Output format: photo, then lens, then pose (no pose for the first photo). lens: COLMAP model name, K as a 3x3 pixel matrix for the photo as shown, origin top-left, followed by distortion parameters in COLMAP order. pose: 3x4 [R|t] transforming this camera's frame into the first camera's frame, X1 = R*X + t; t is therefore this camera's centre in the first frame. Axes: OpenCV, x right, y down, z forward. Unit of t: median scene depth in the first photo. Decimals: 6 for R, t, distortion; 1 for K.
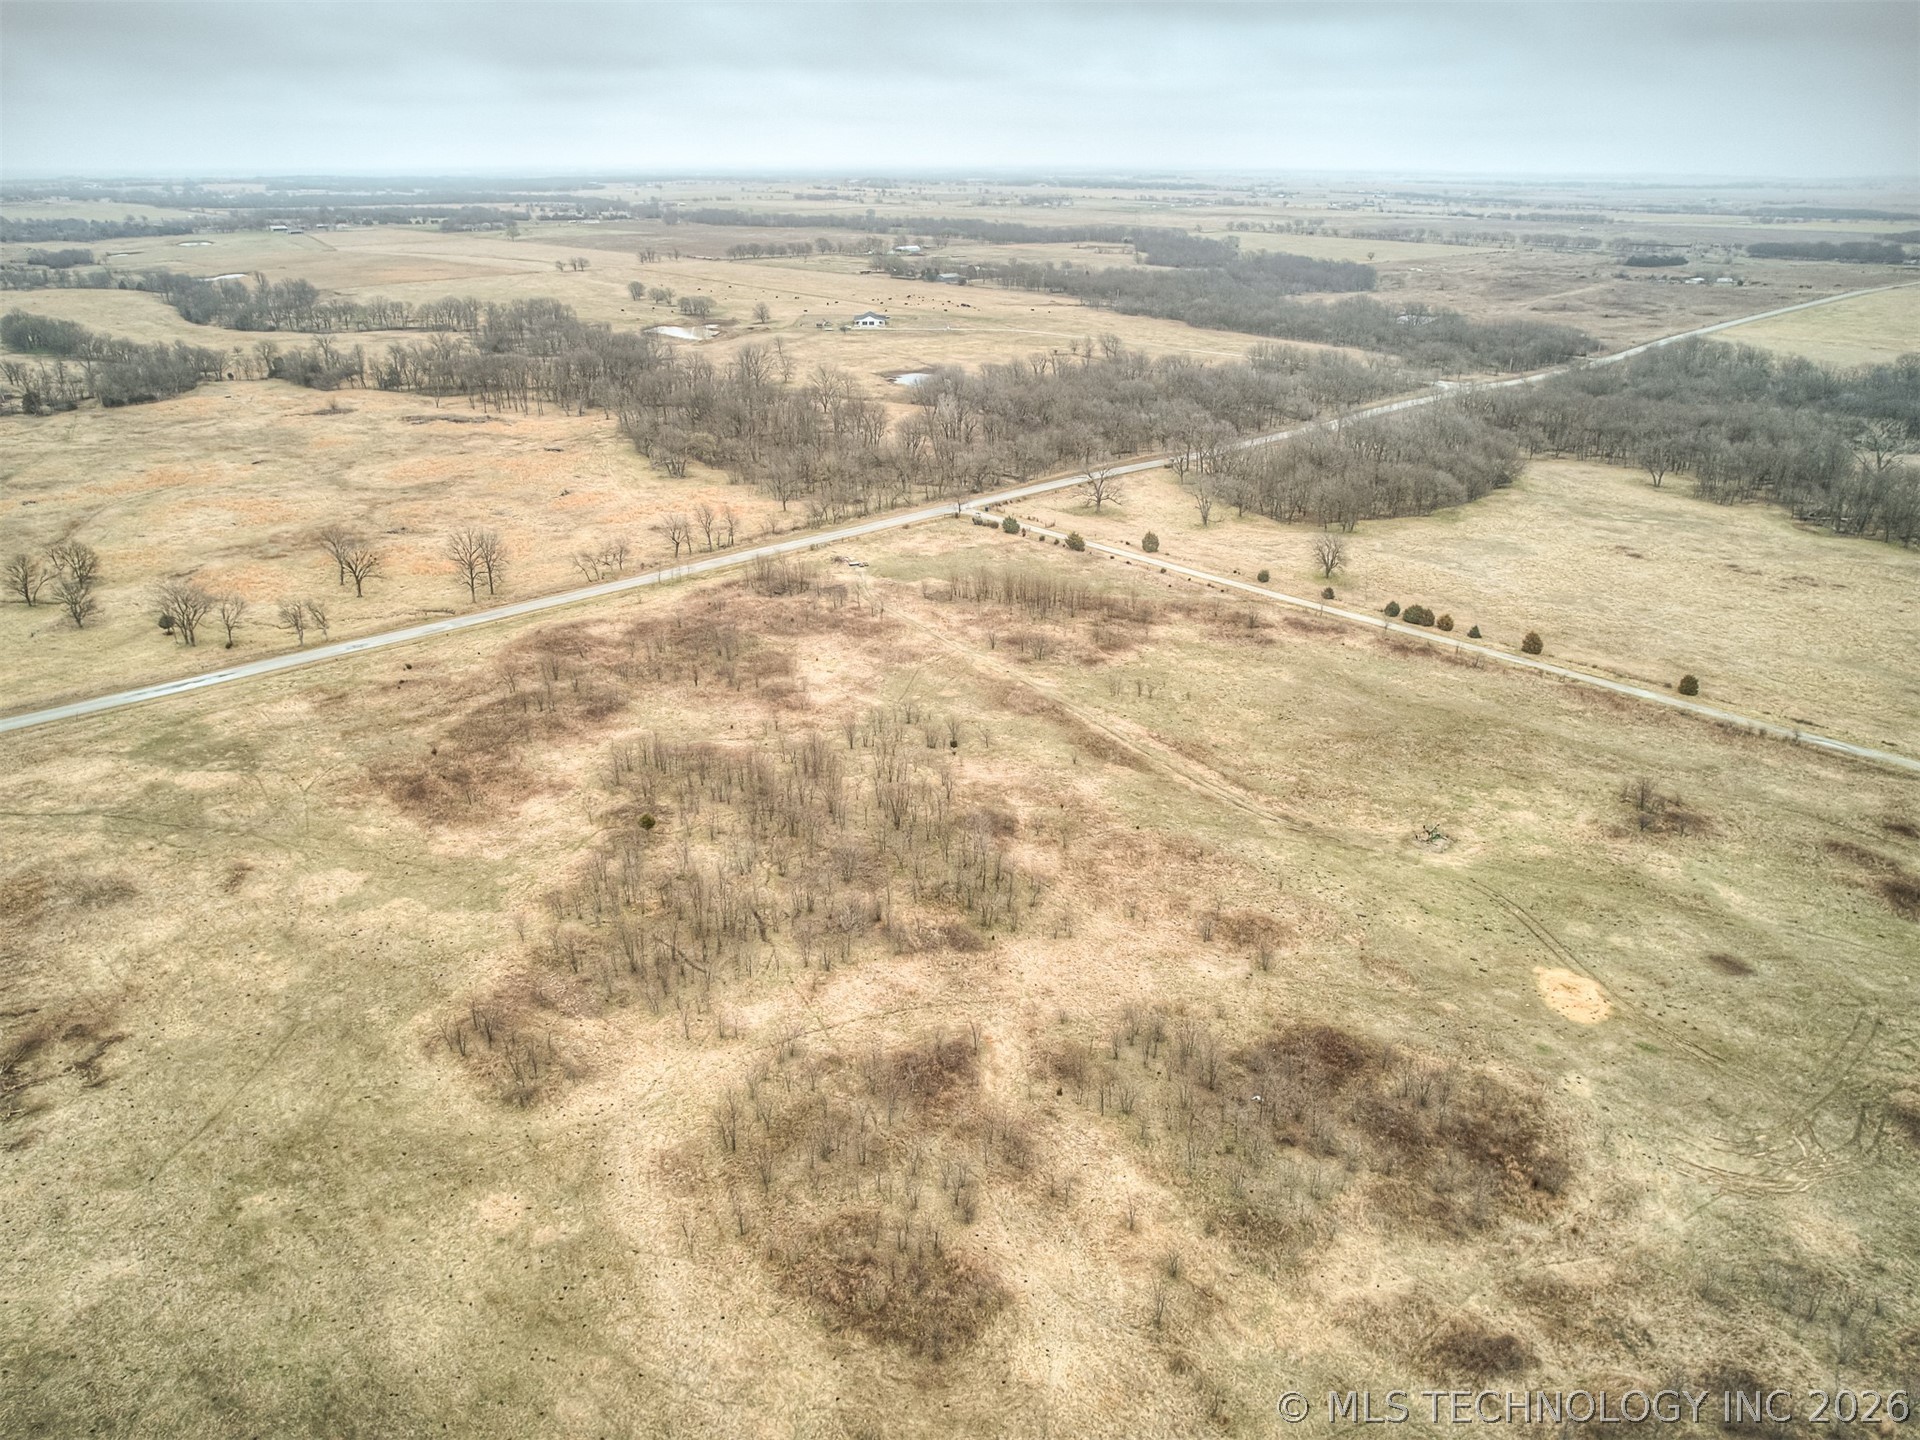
lens RADIAL K [[1380.5, 0, 944.4], [0, 1380.5, 717.3], [0, 0, 1]] dist [-0.054649, 0.022142]
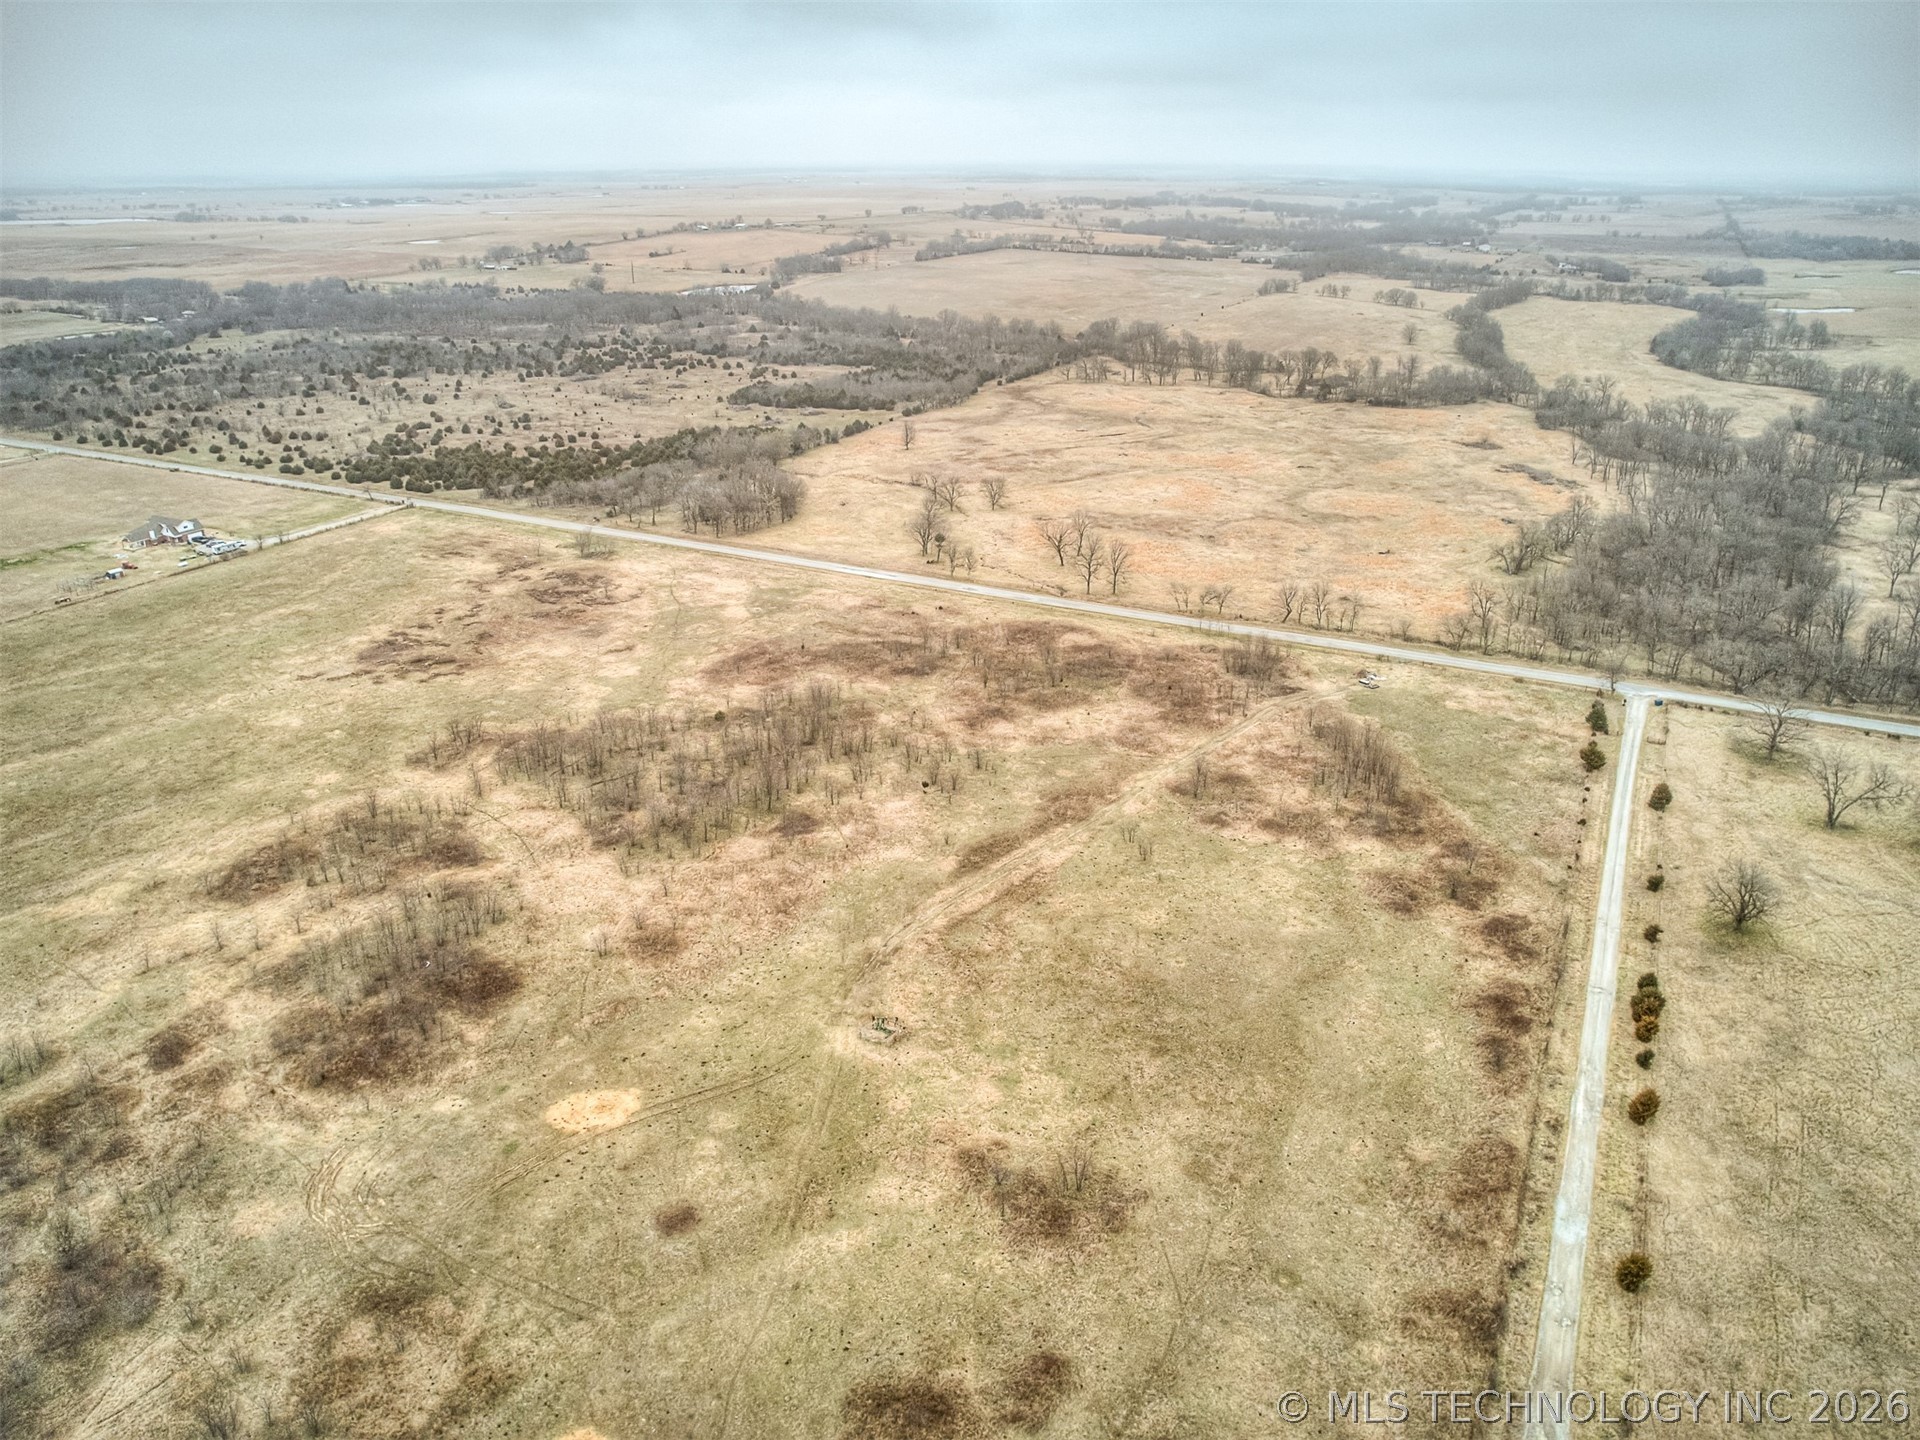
lens RADIAL K [[1386.1, 0, 953.8], [0, 1386.1, 718.4], [0, 0, 1]] dist [-0.059258, 0.027003]
pose [[0.338153, 0.357848, -0.870401, 0.989019], [-0.358962, 0.904006, 0.232206, -0.303594], [0.869942, 0.233919, 0.434146, 0.504034]]
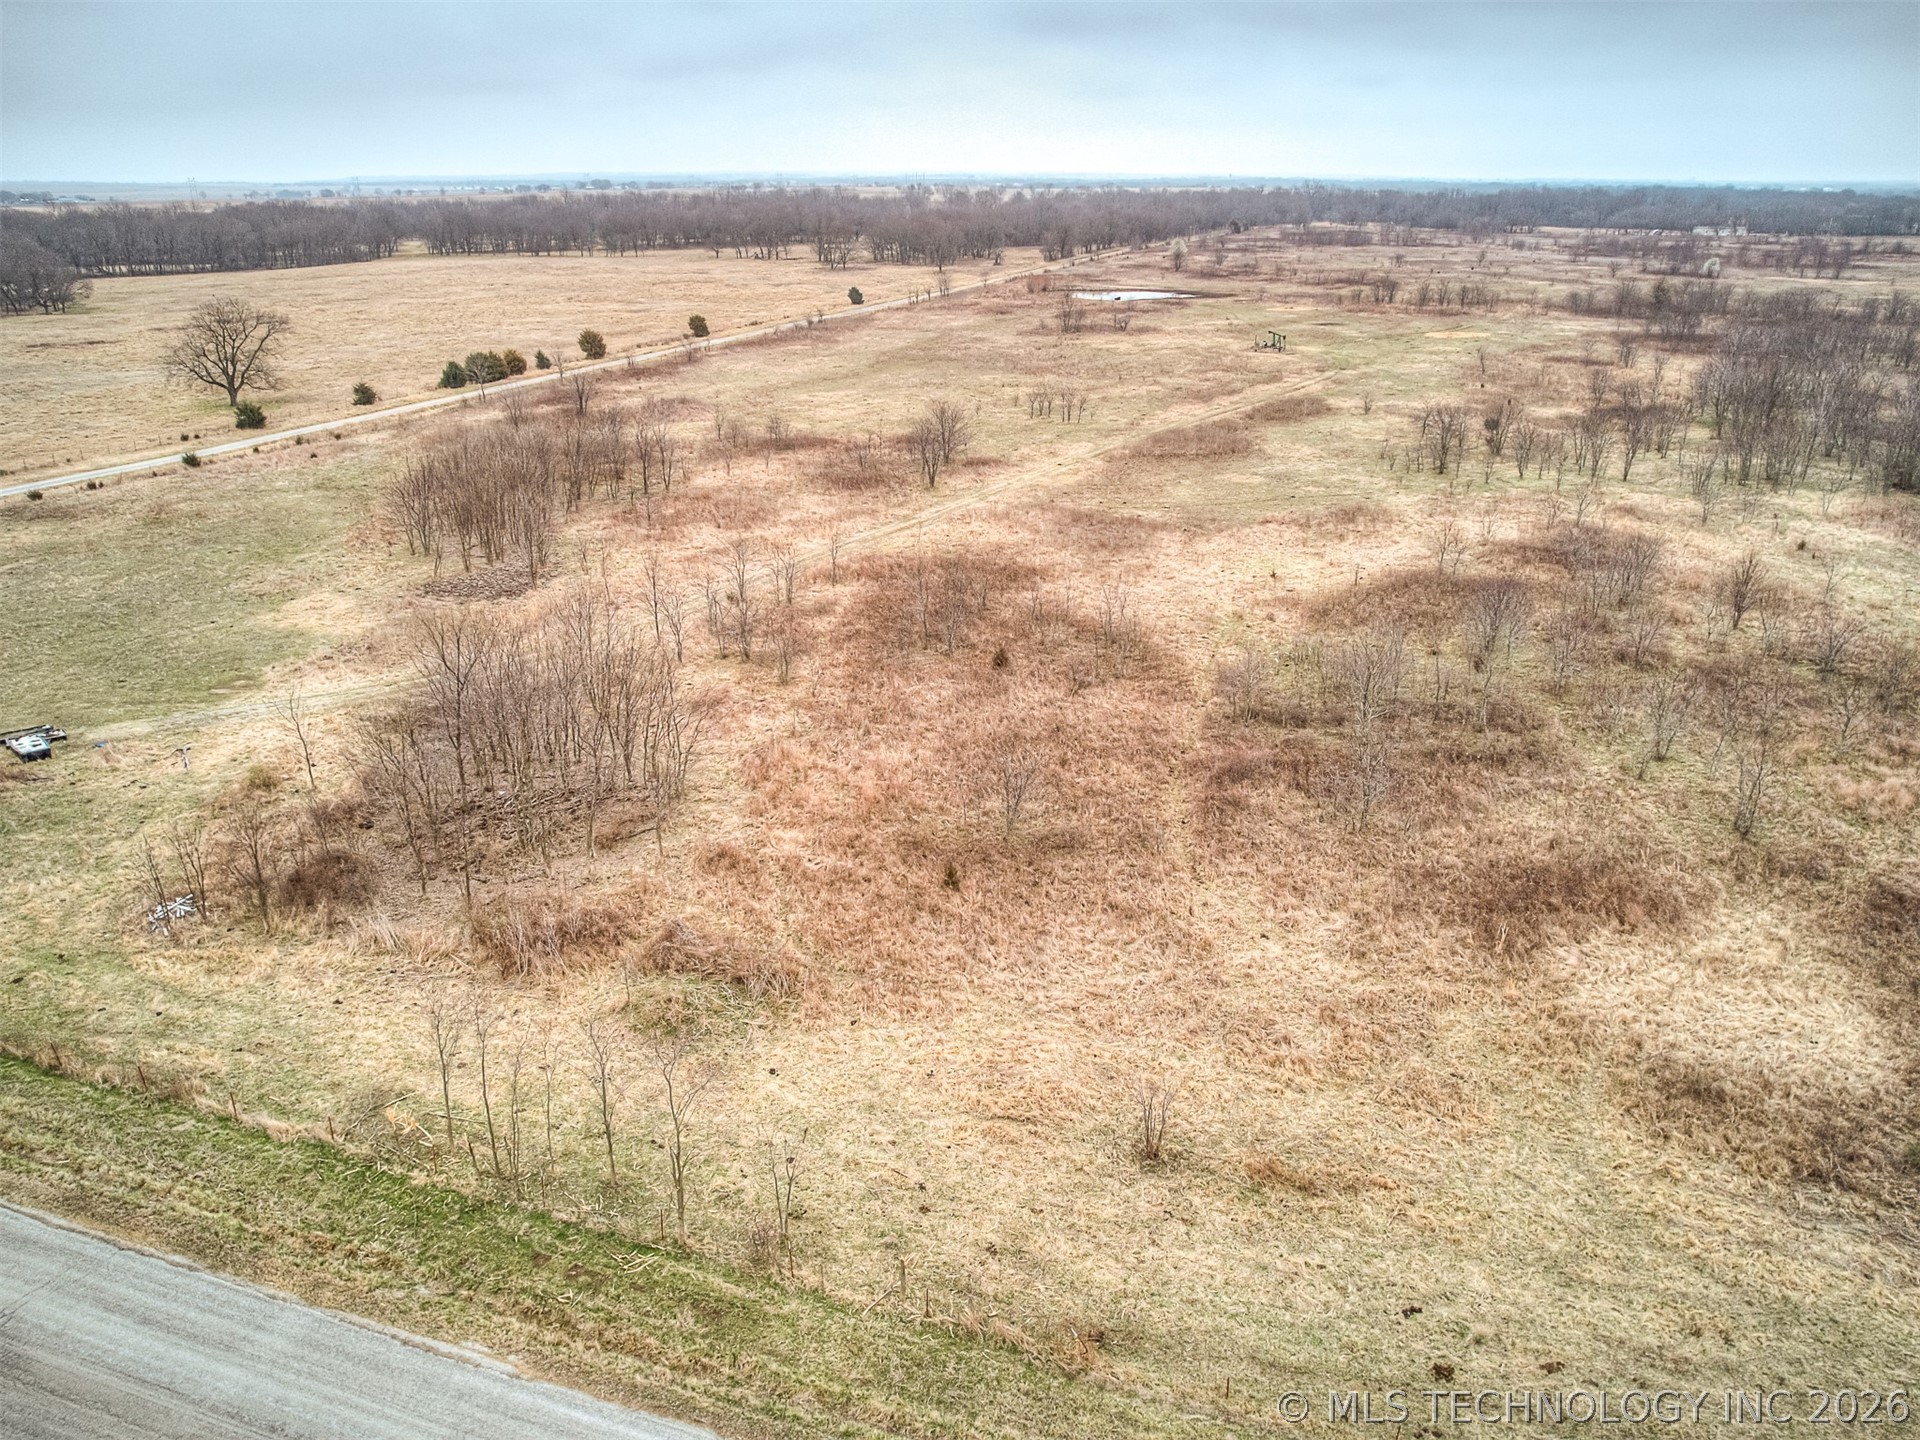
lens RADIAL K [[1380.5, 0, 944.4], [0, 1380.5, 717.3], [0, 0, 1]] dist [-0.054649, 0.022142]
pose [[-0.433513, -0.335409, 0.836401, -0.401887], [0.344593, 0.795911, 0.497777, -0.239586], [-0.832660, 0.504011, -0.229458, 1.366347]]
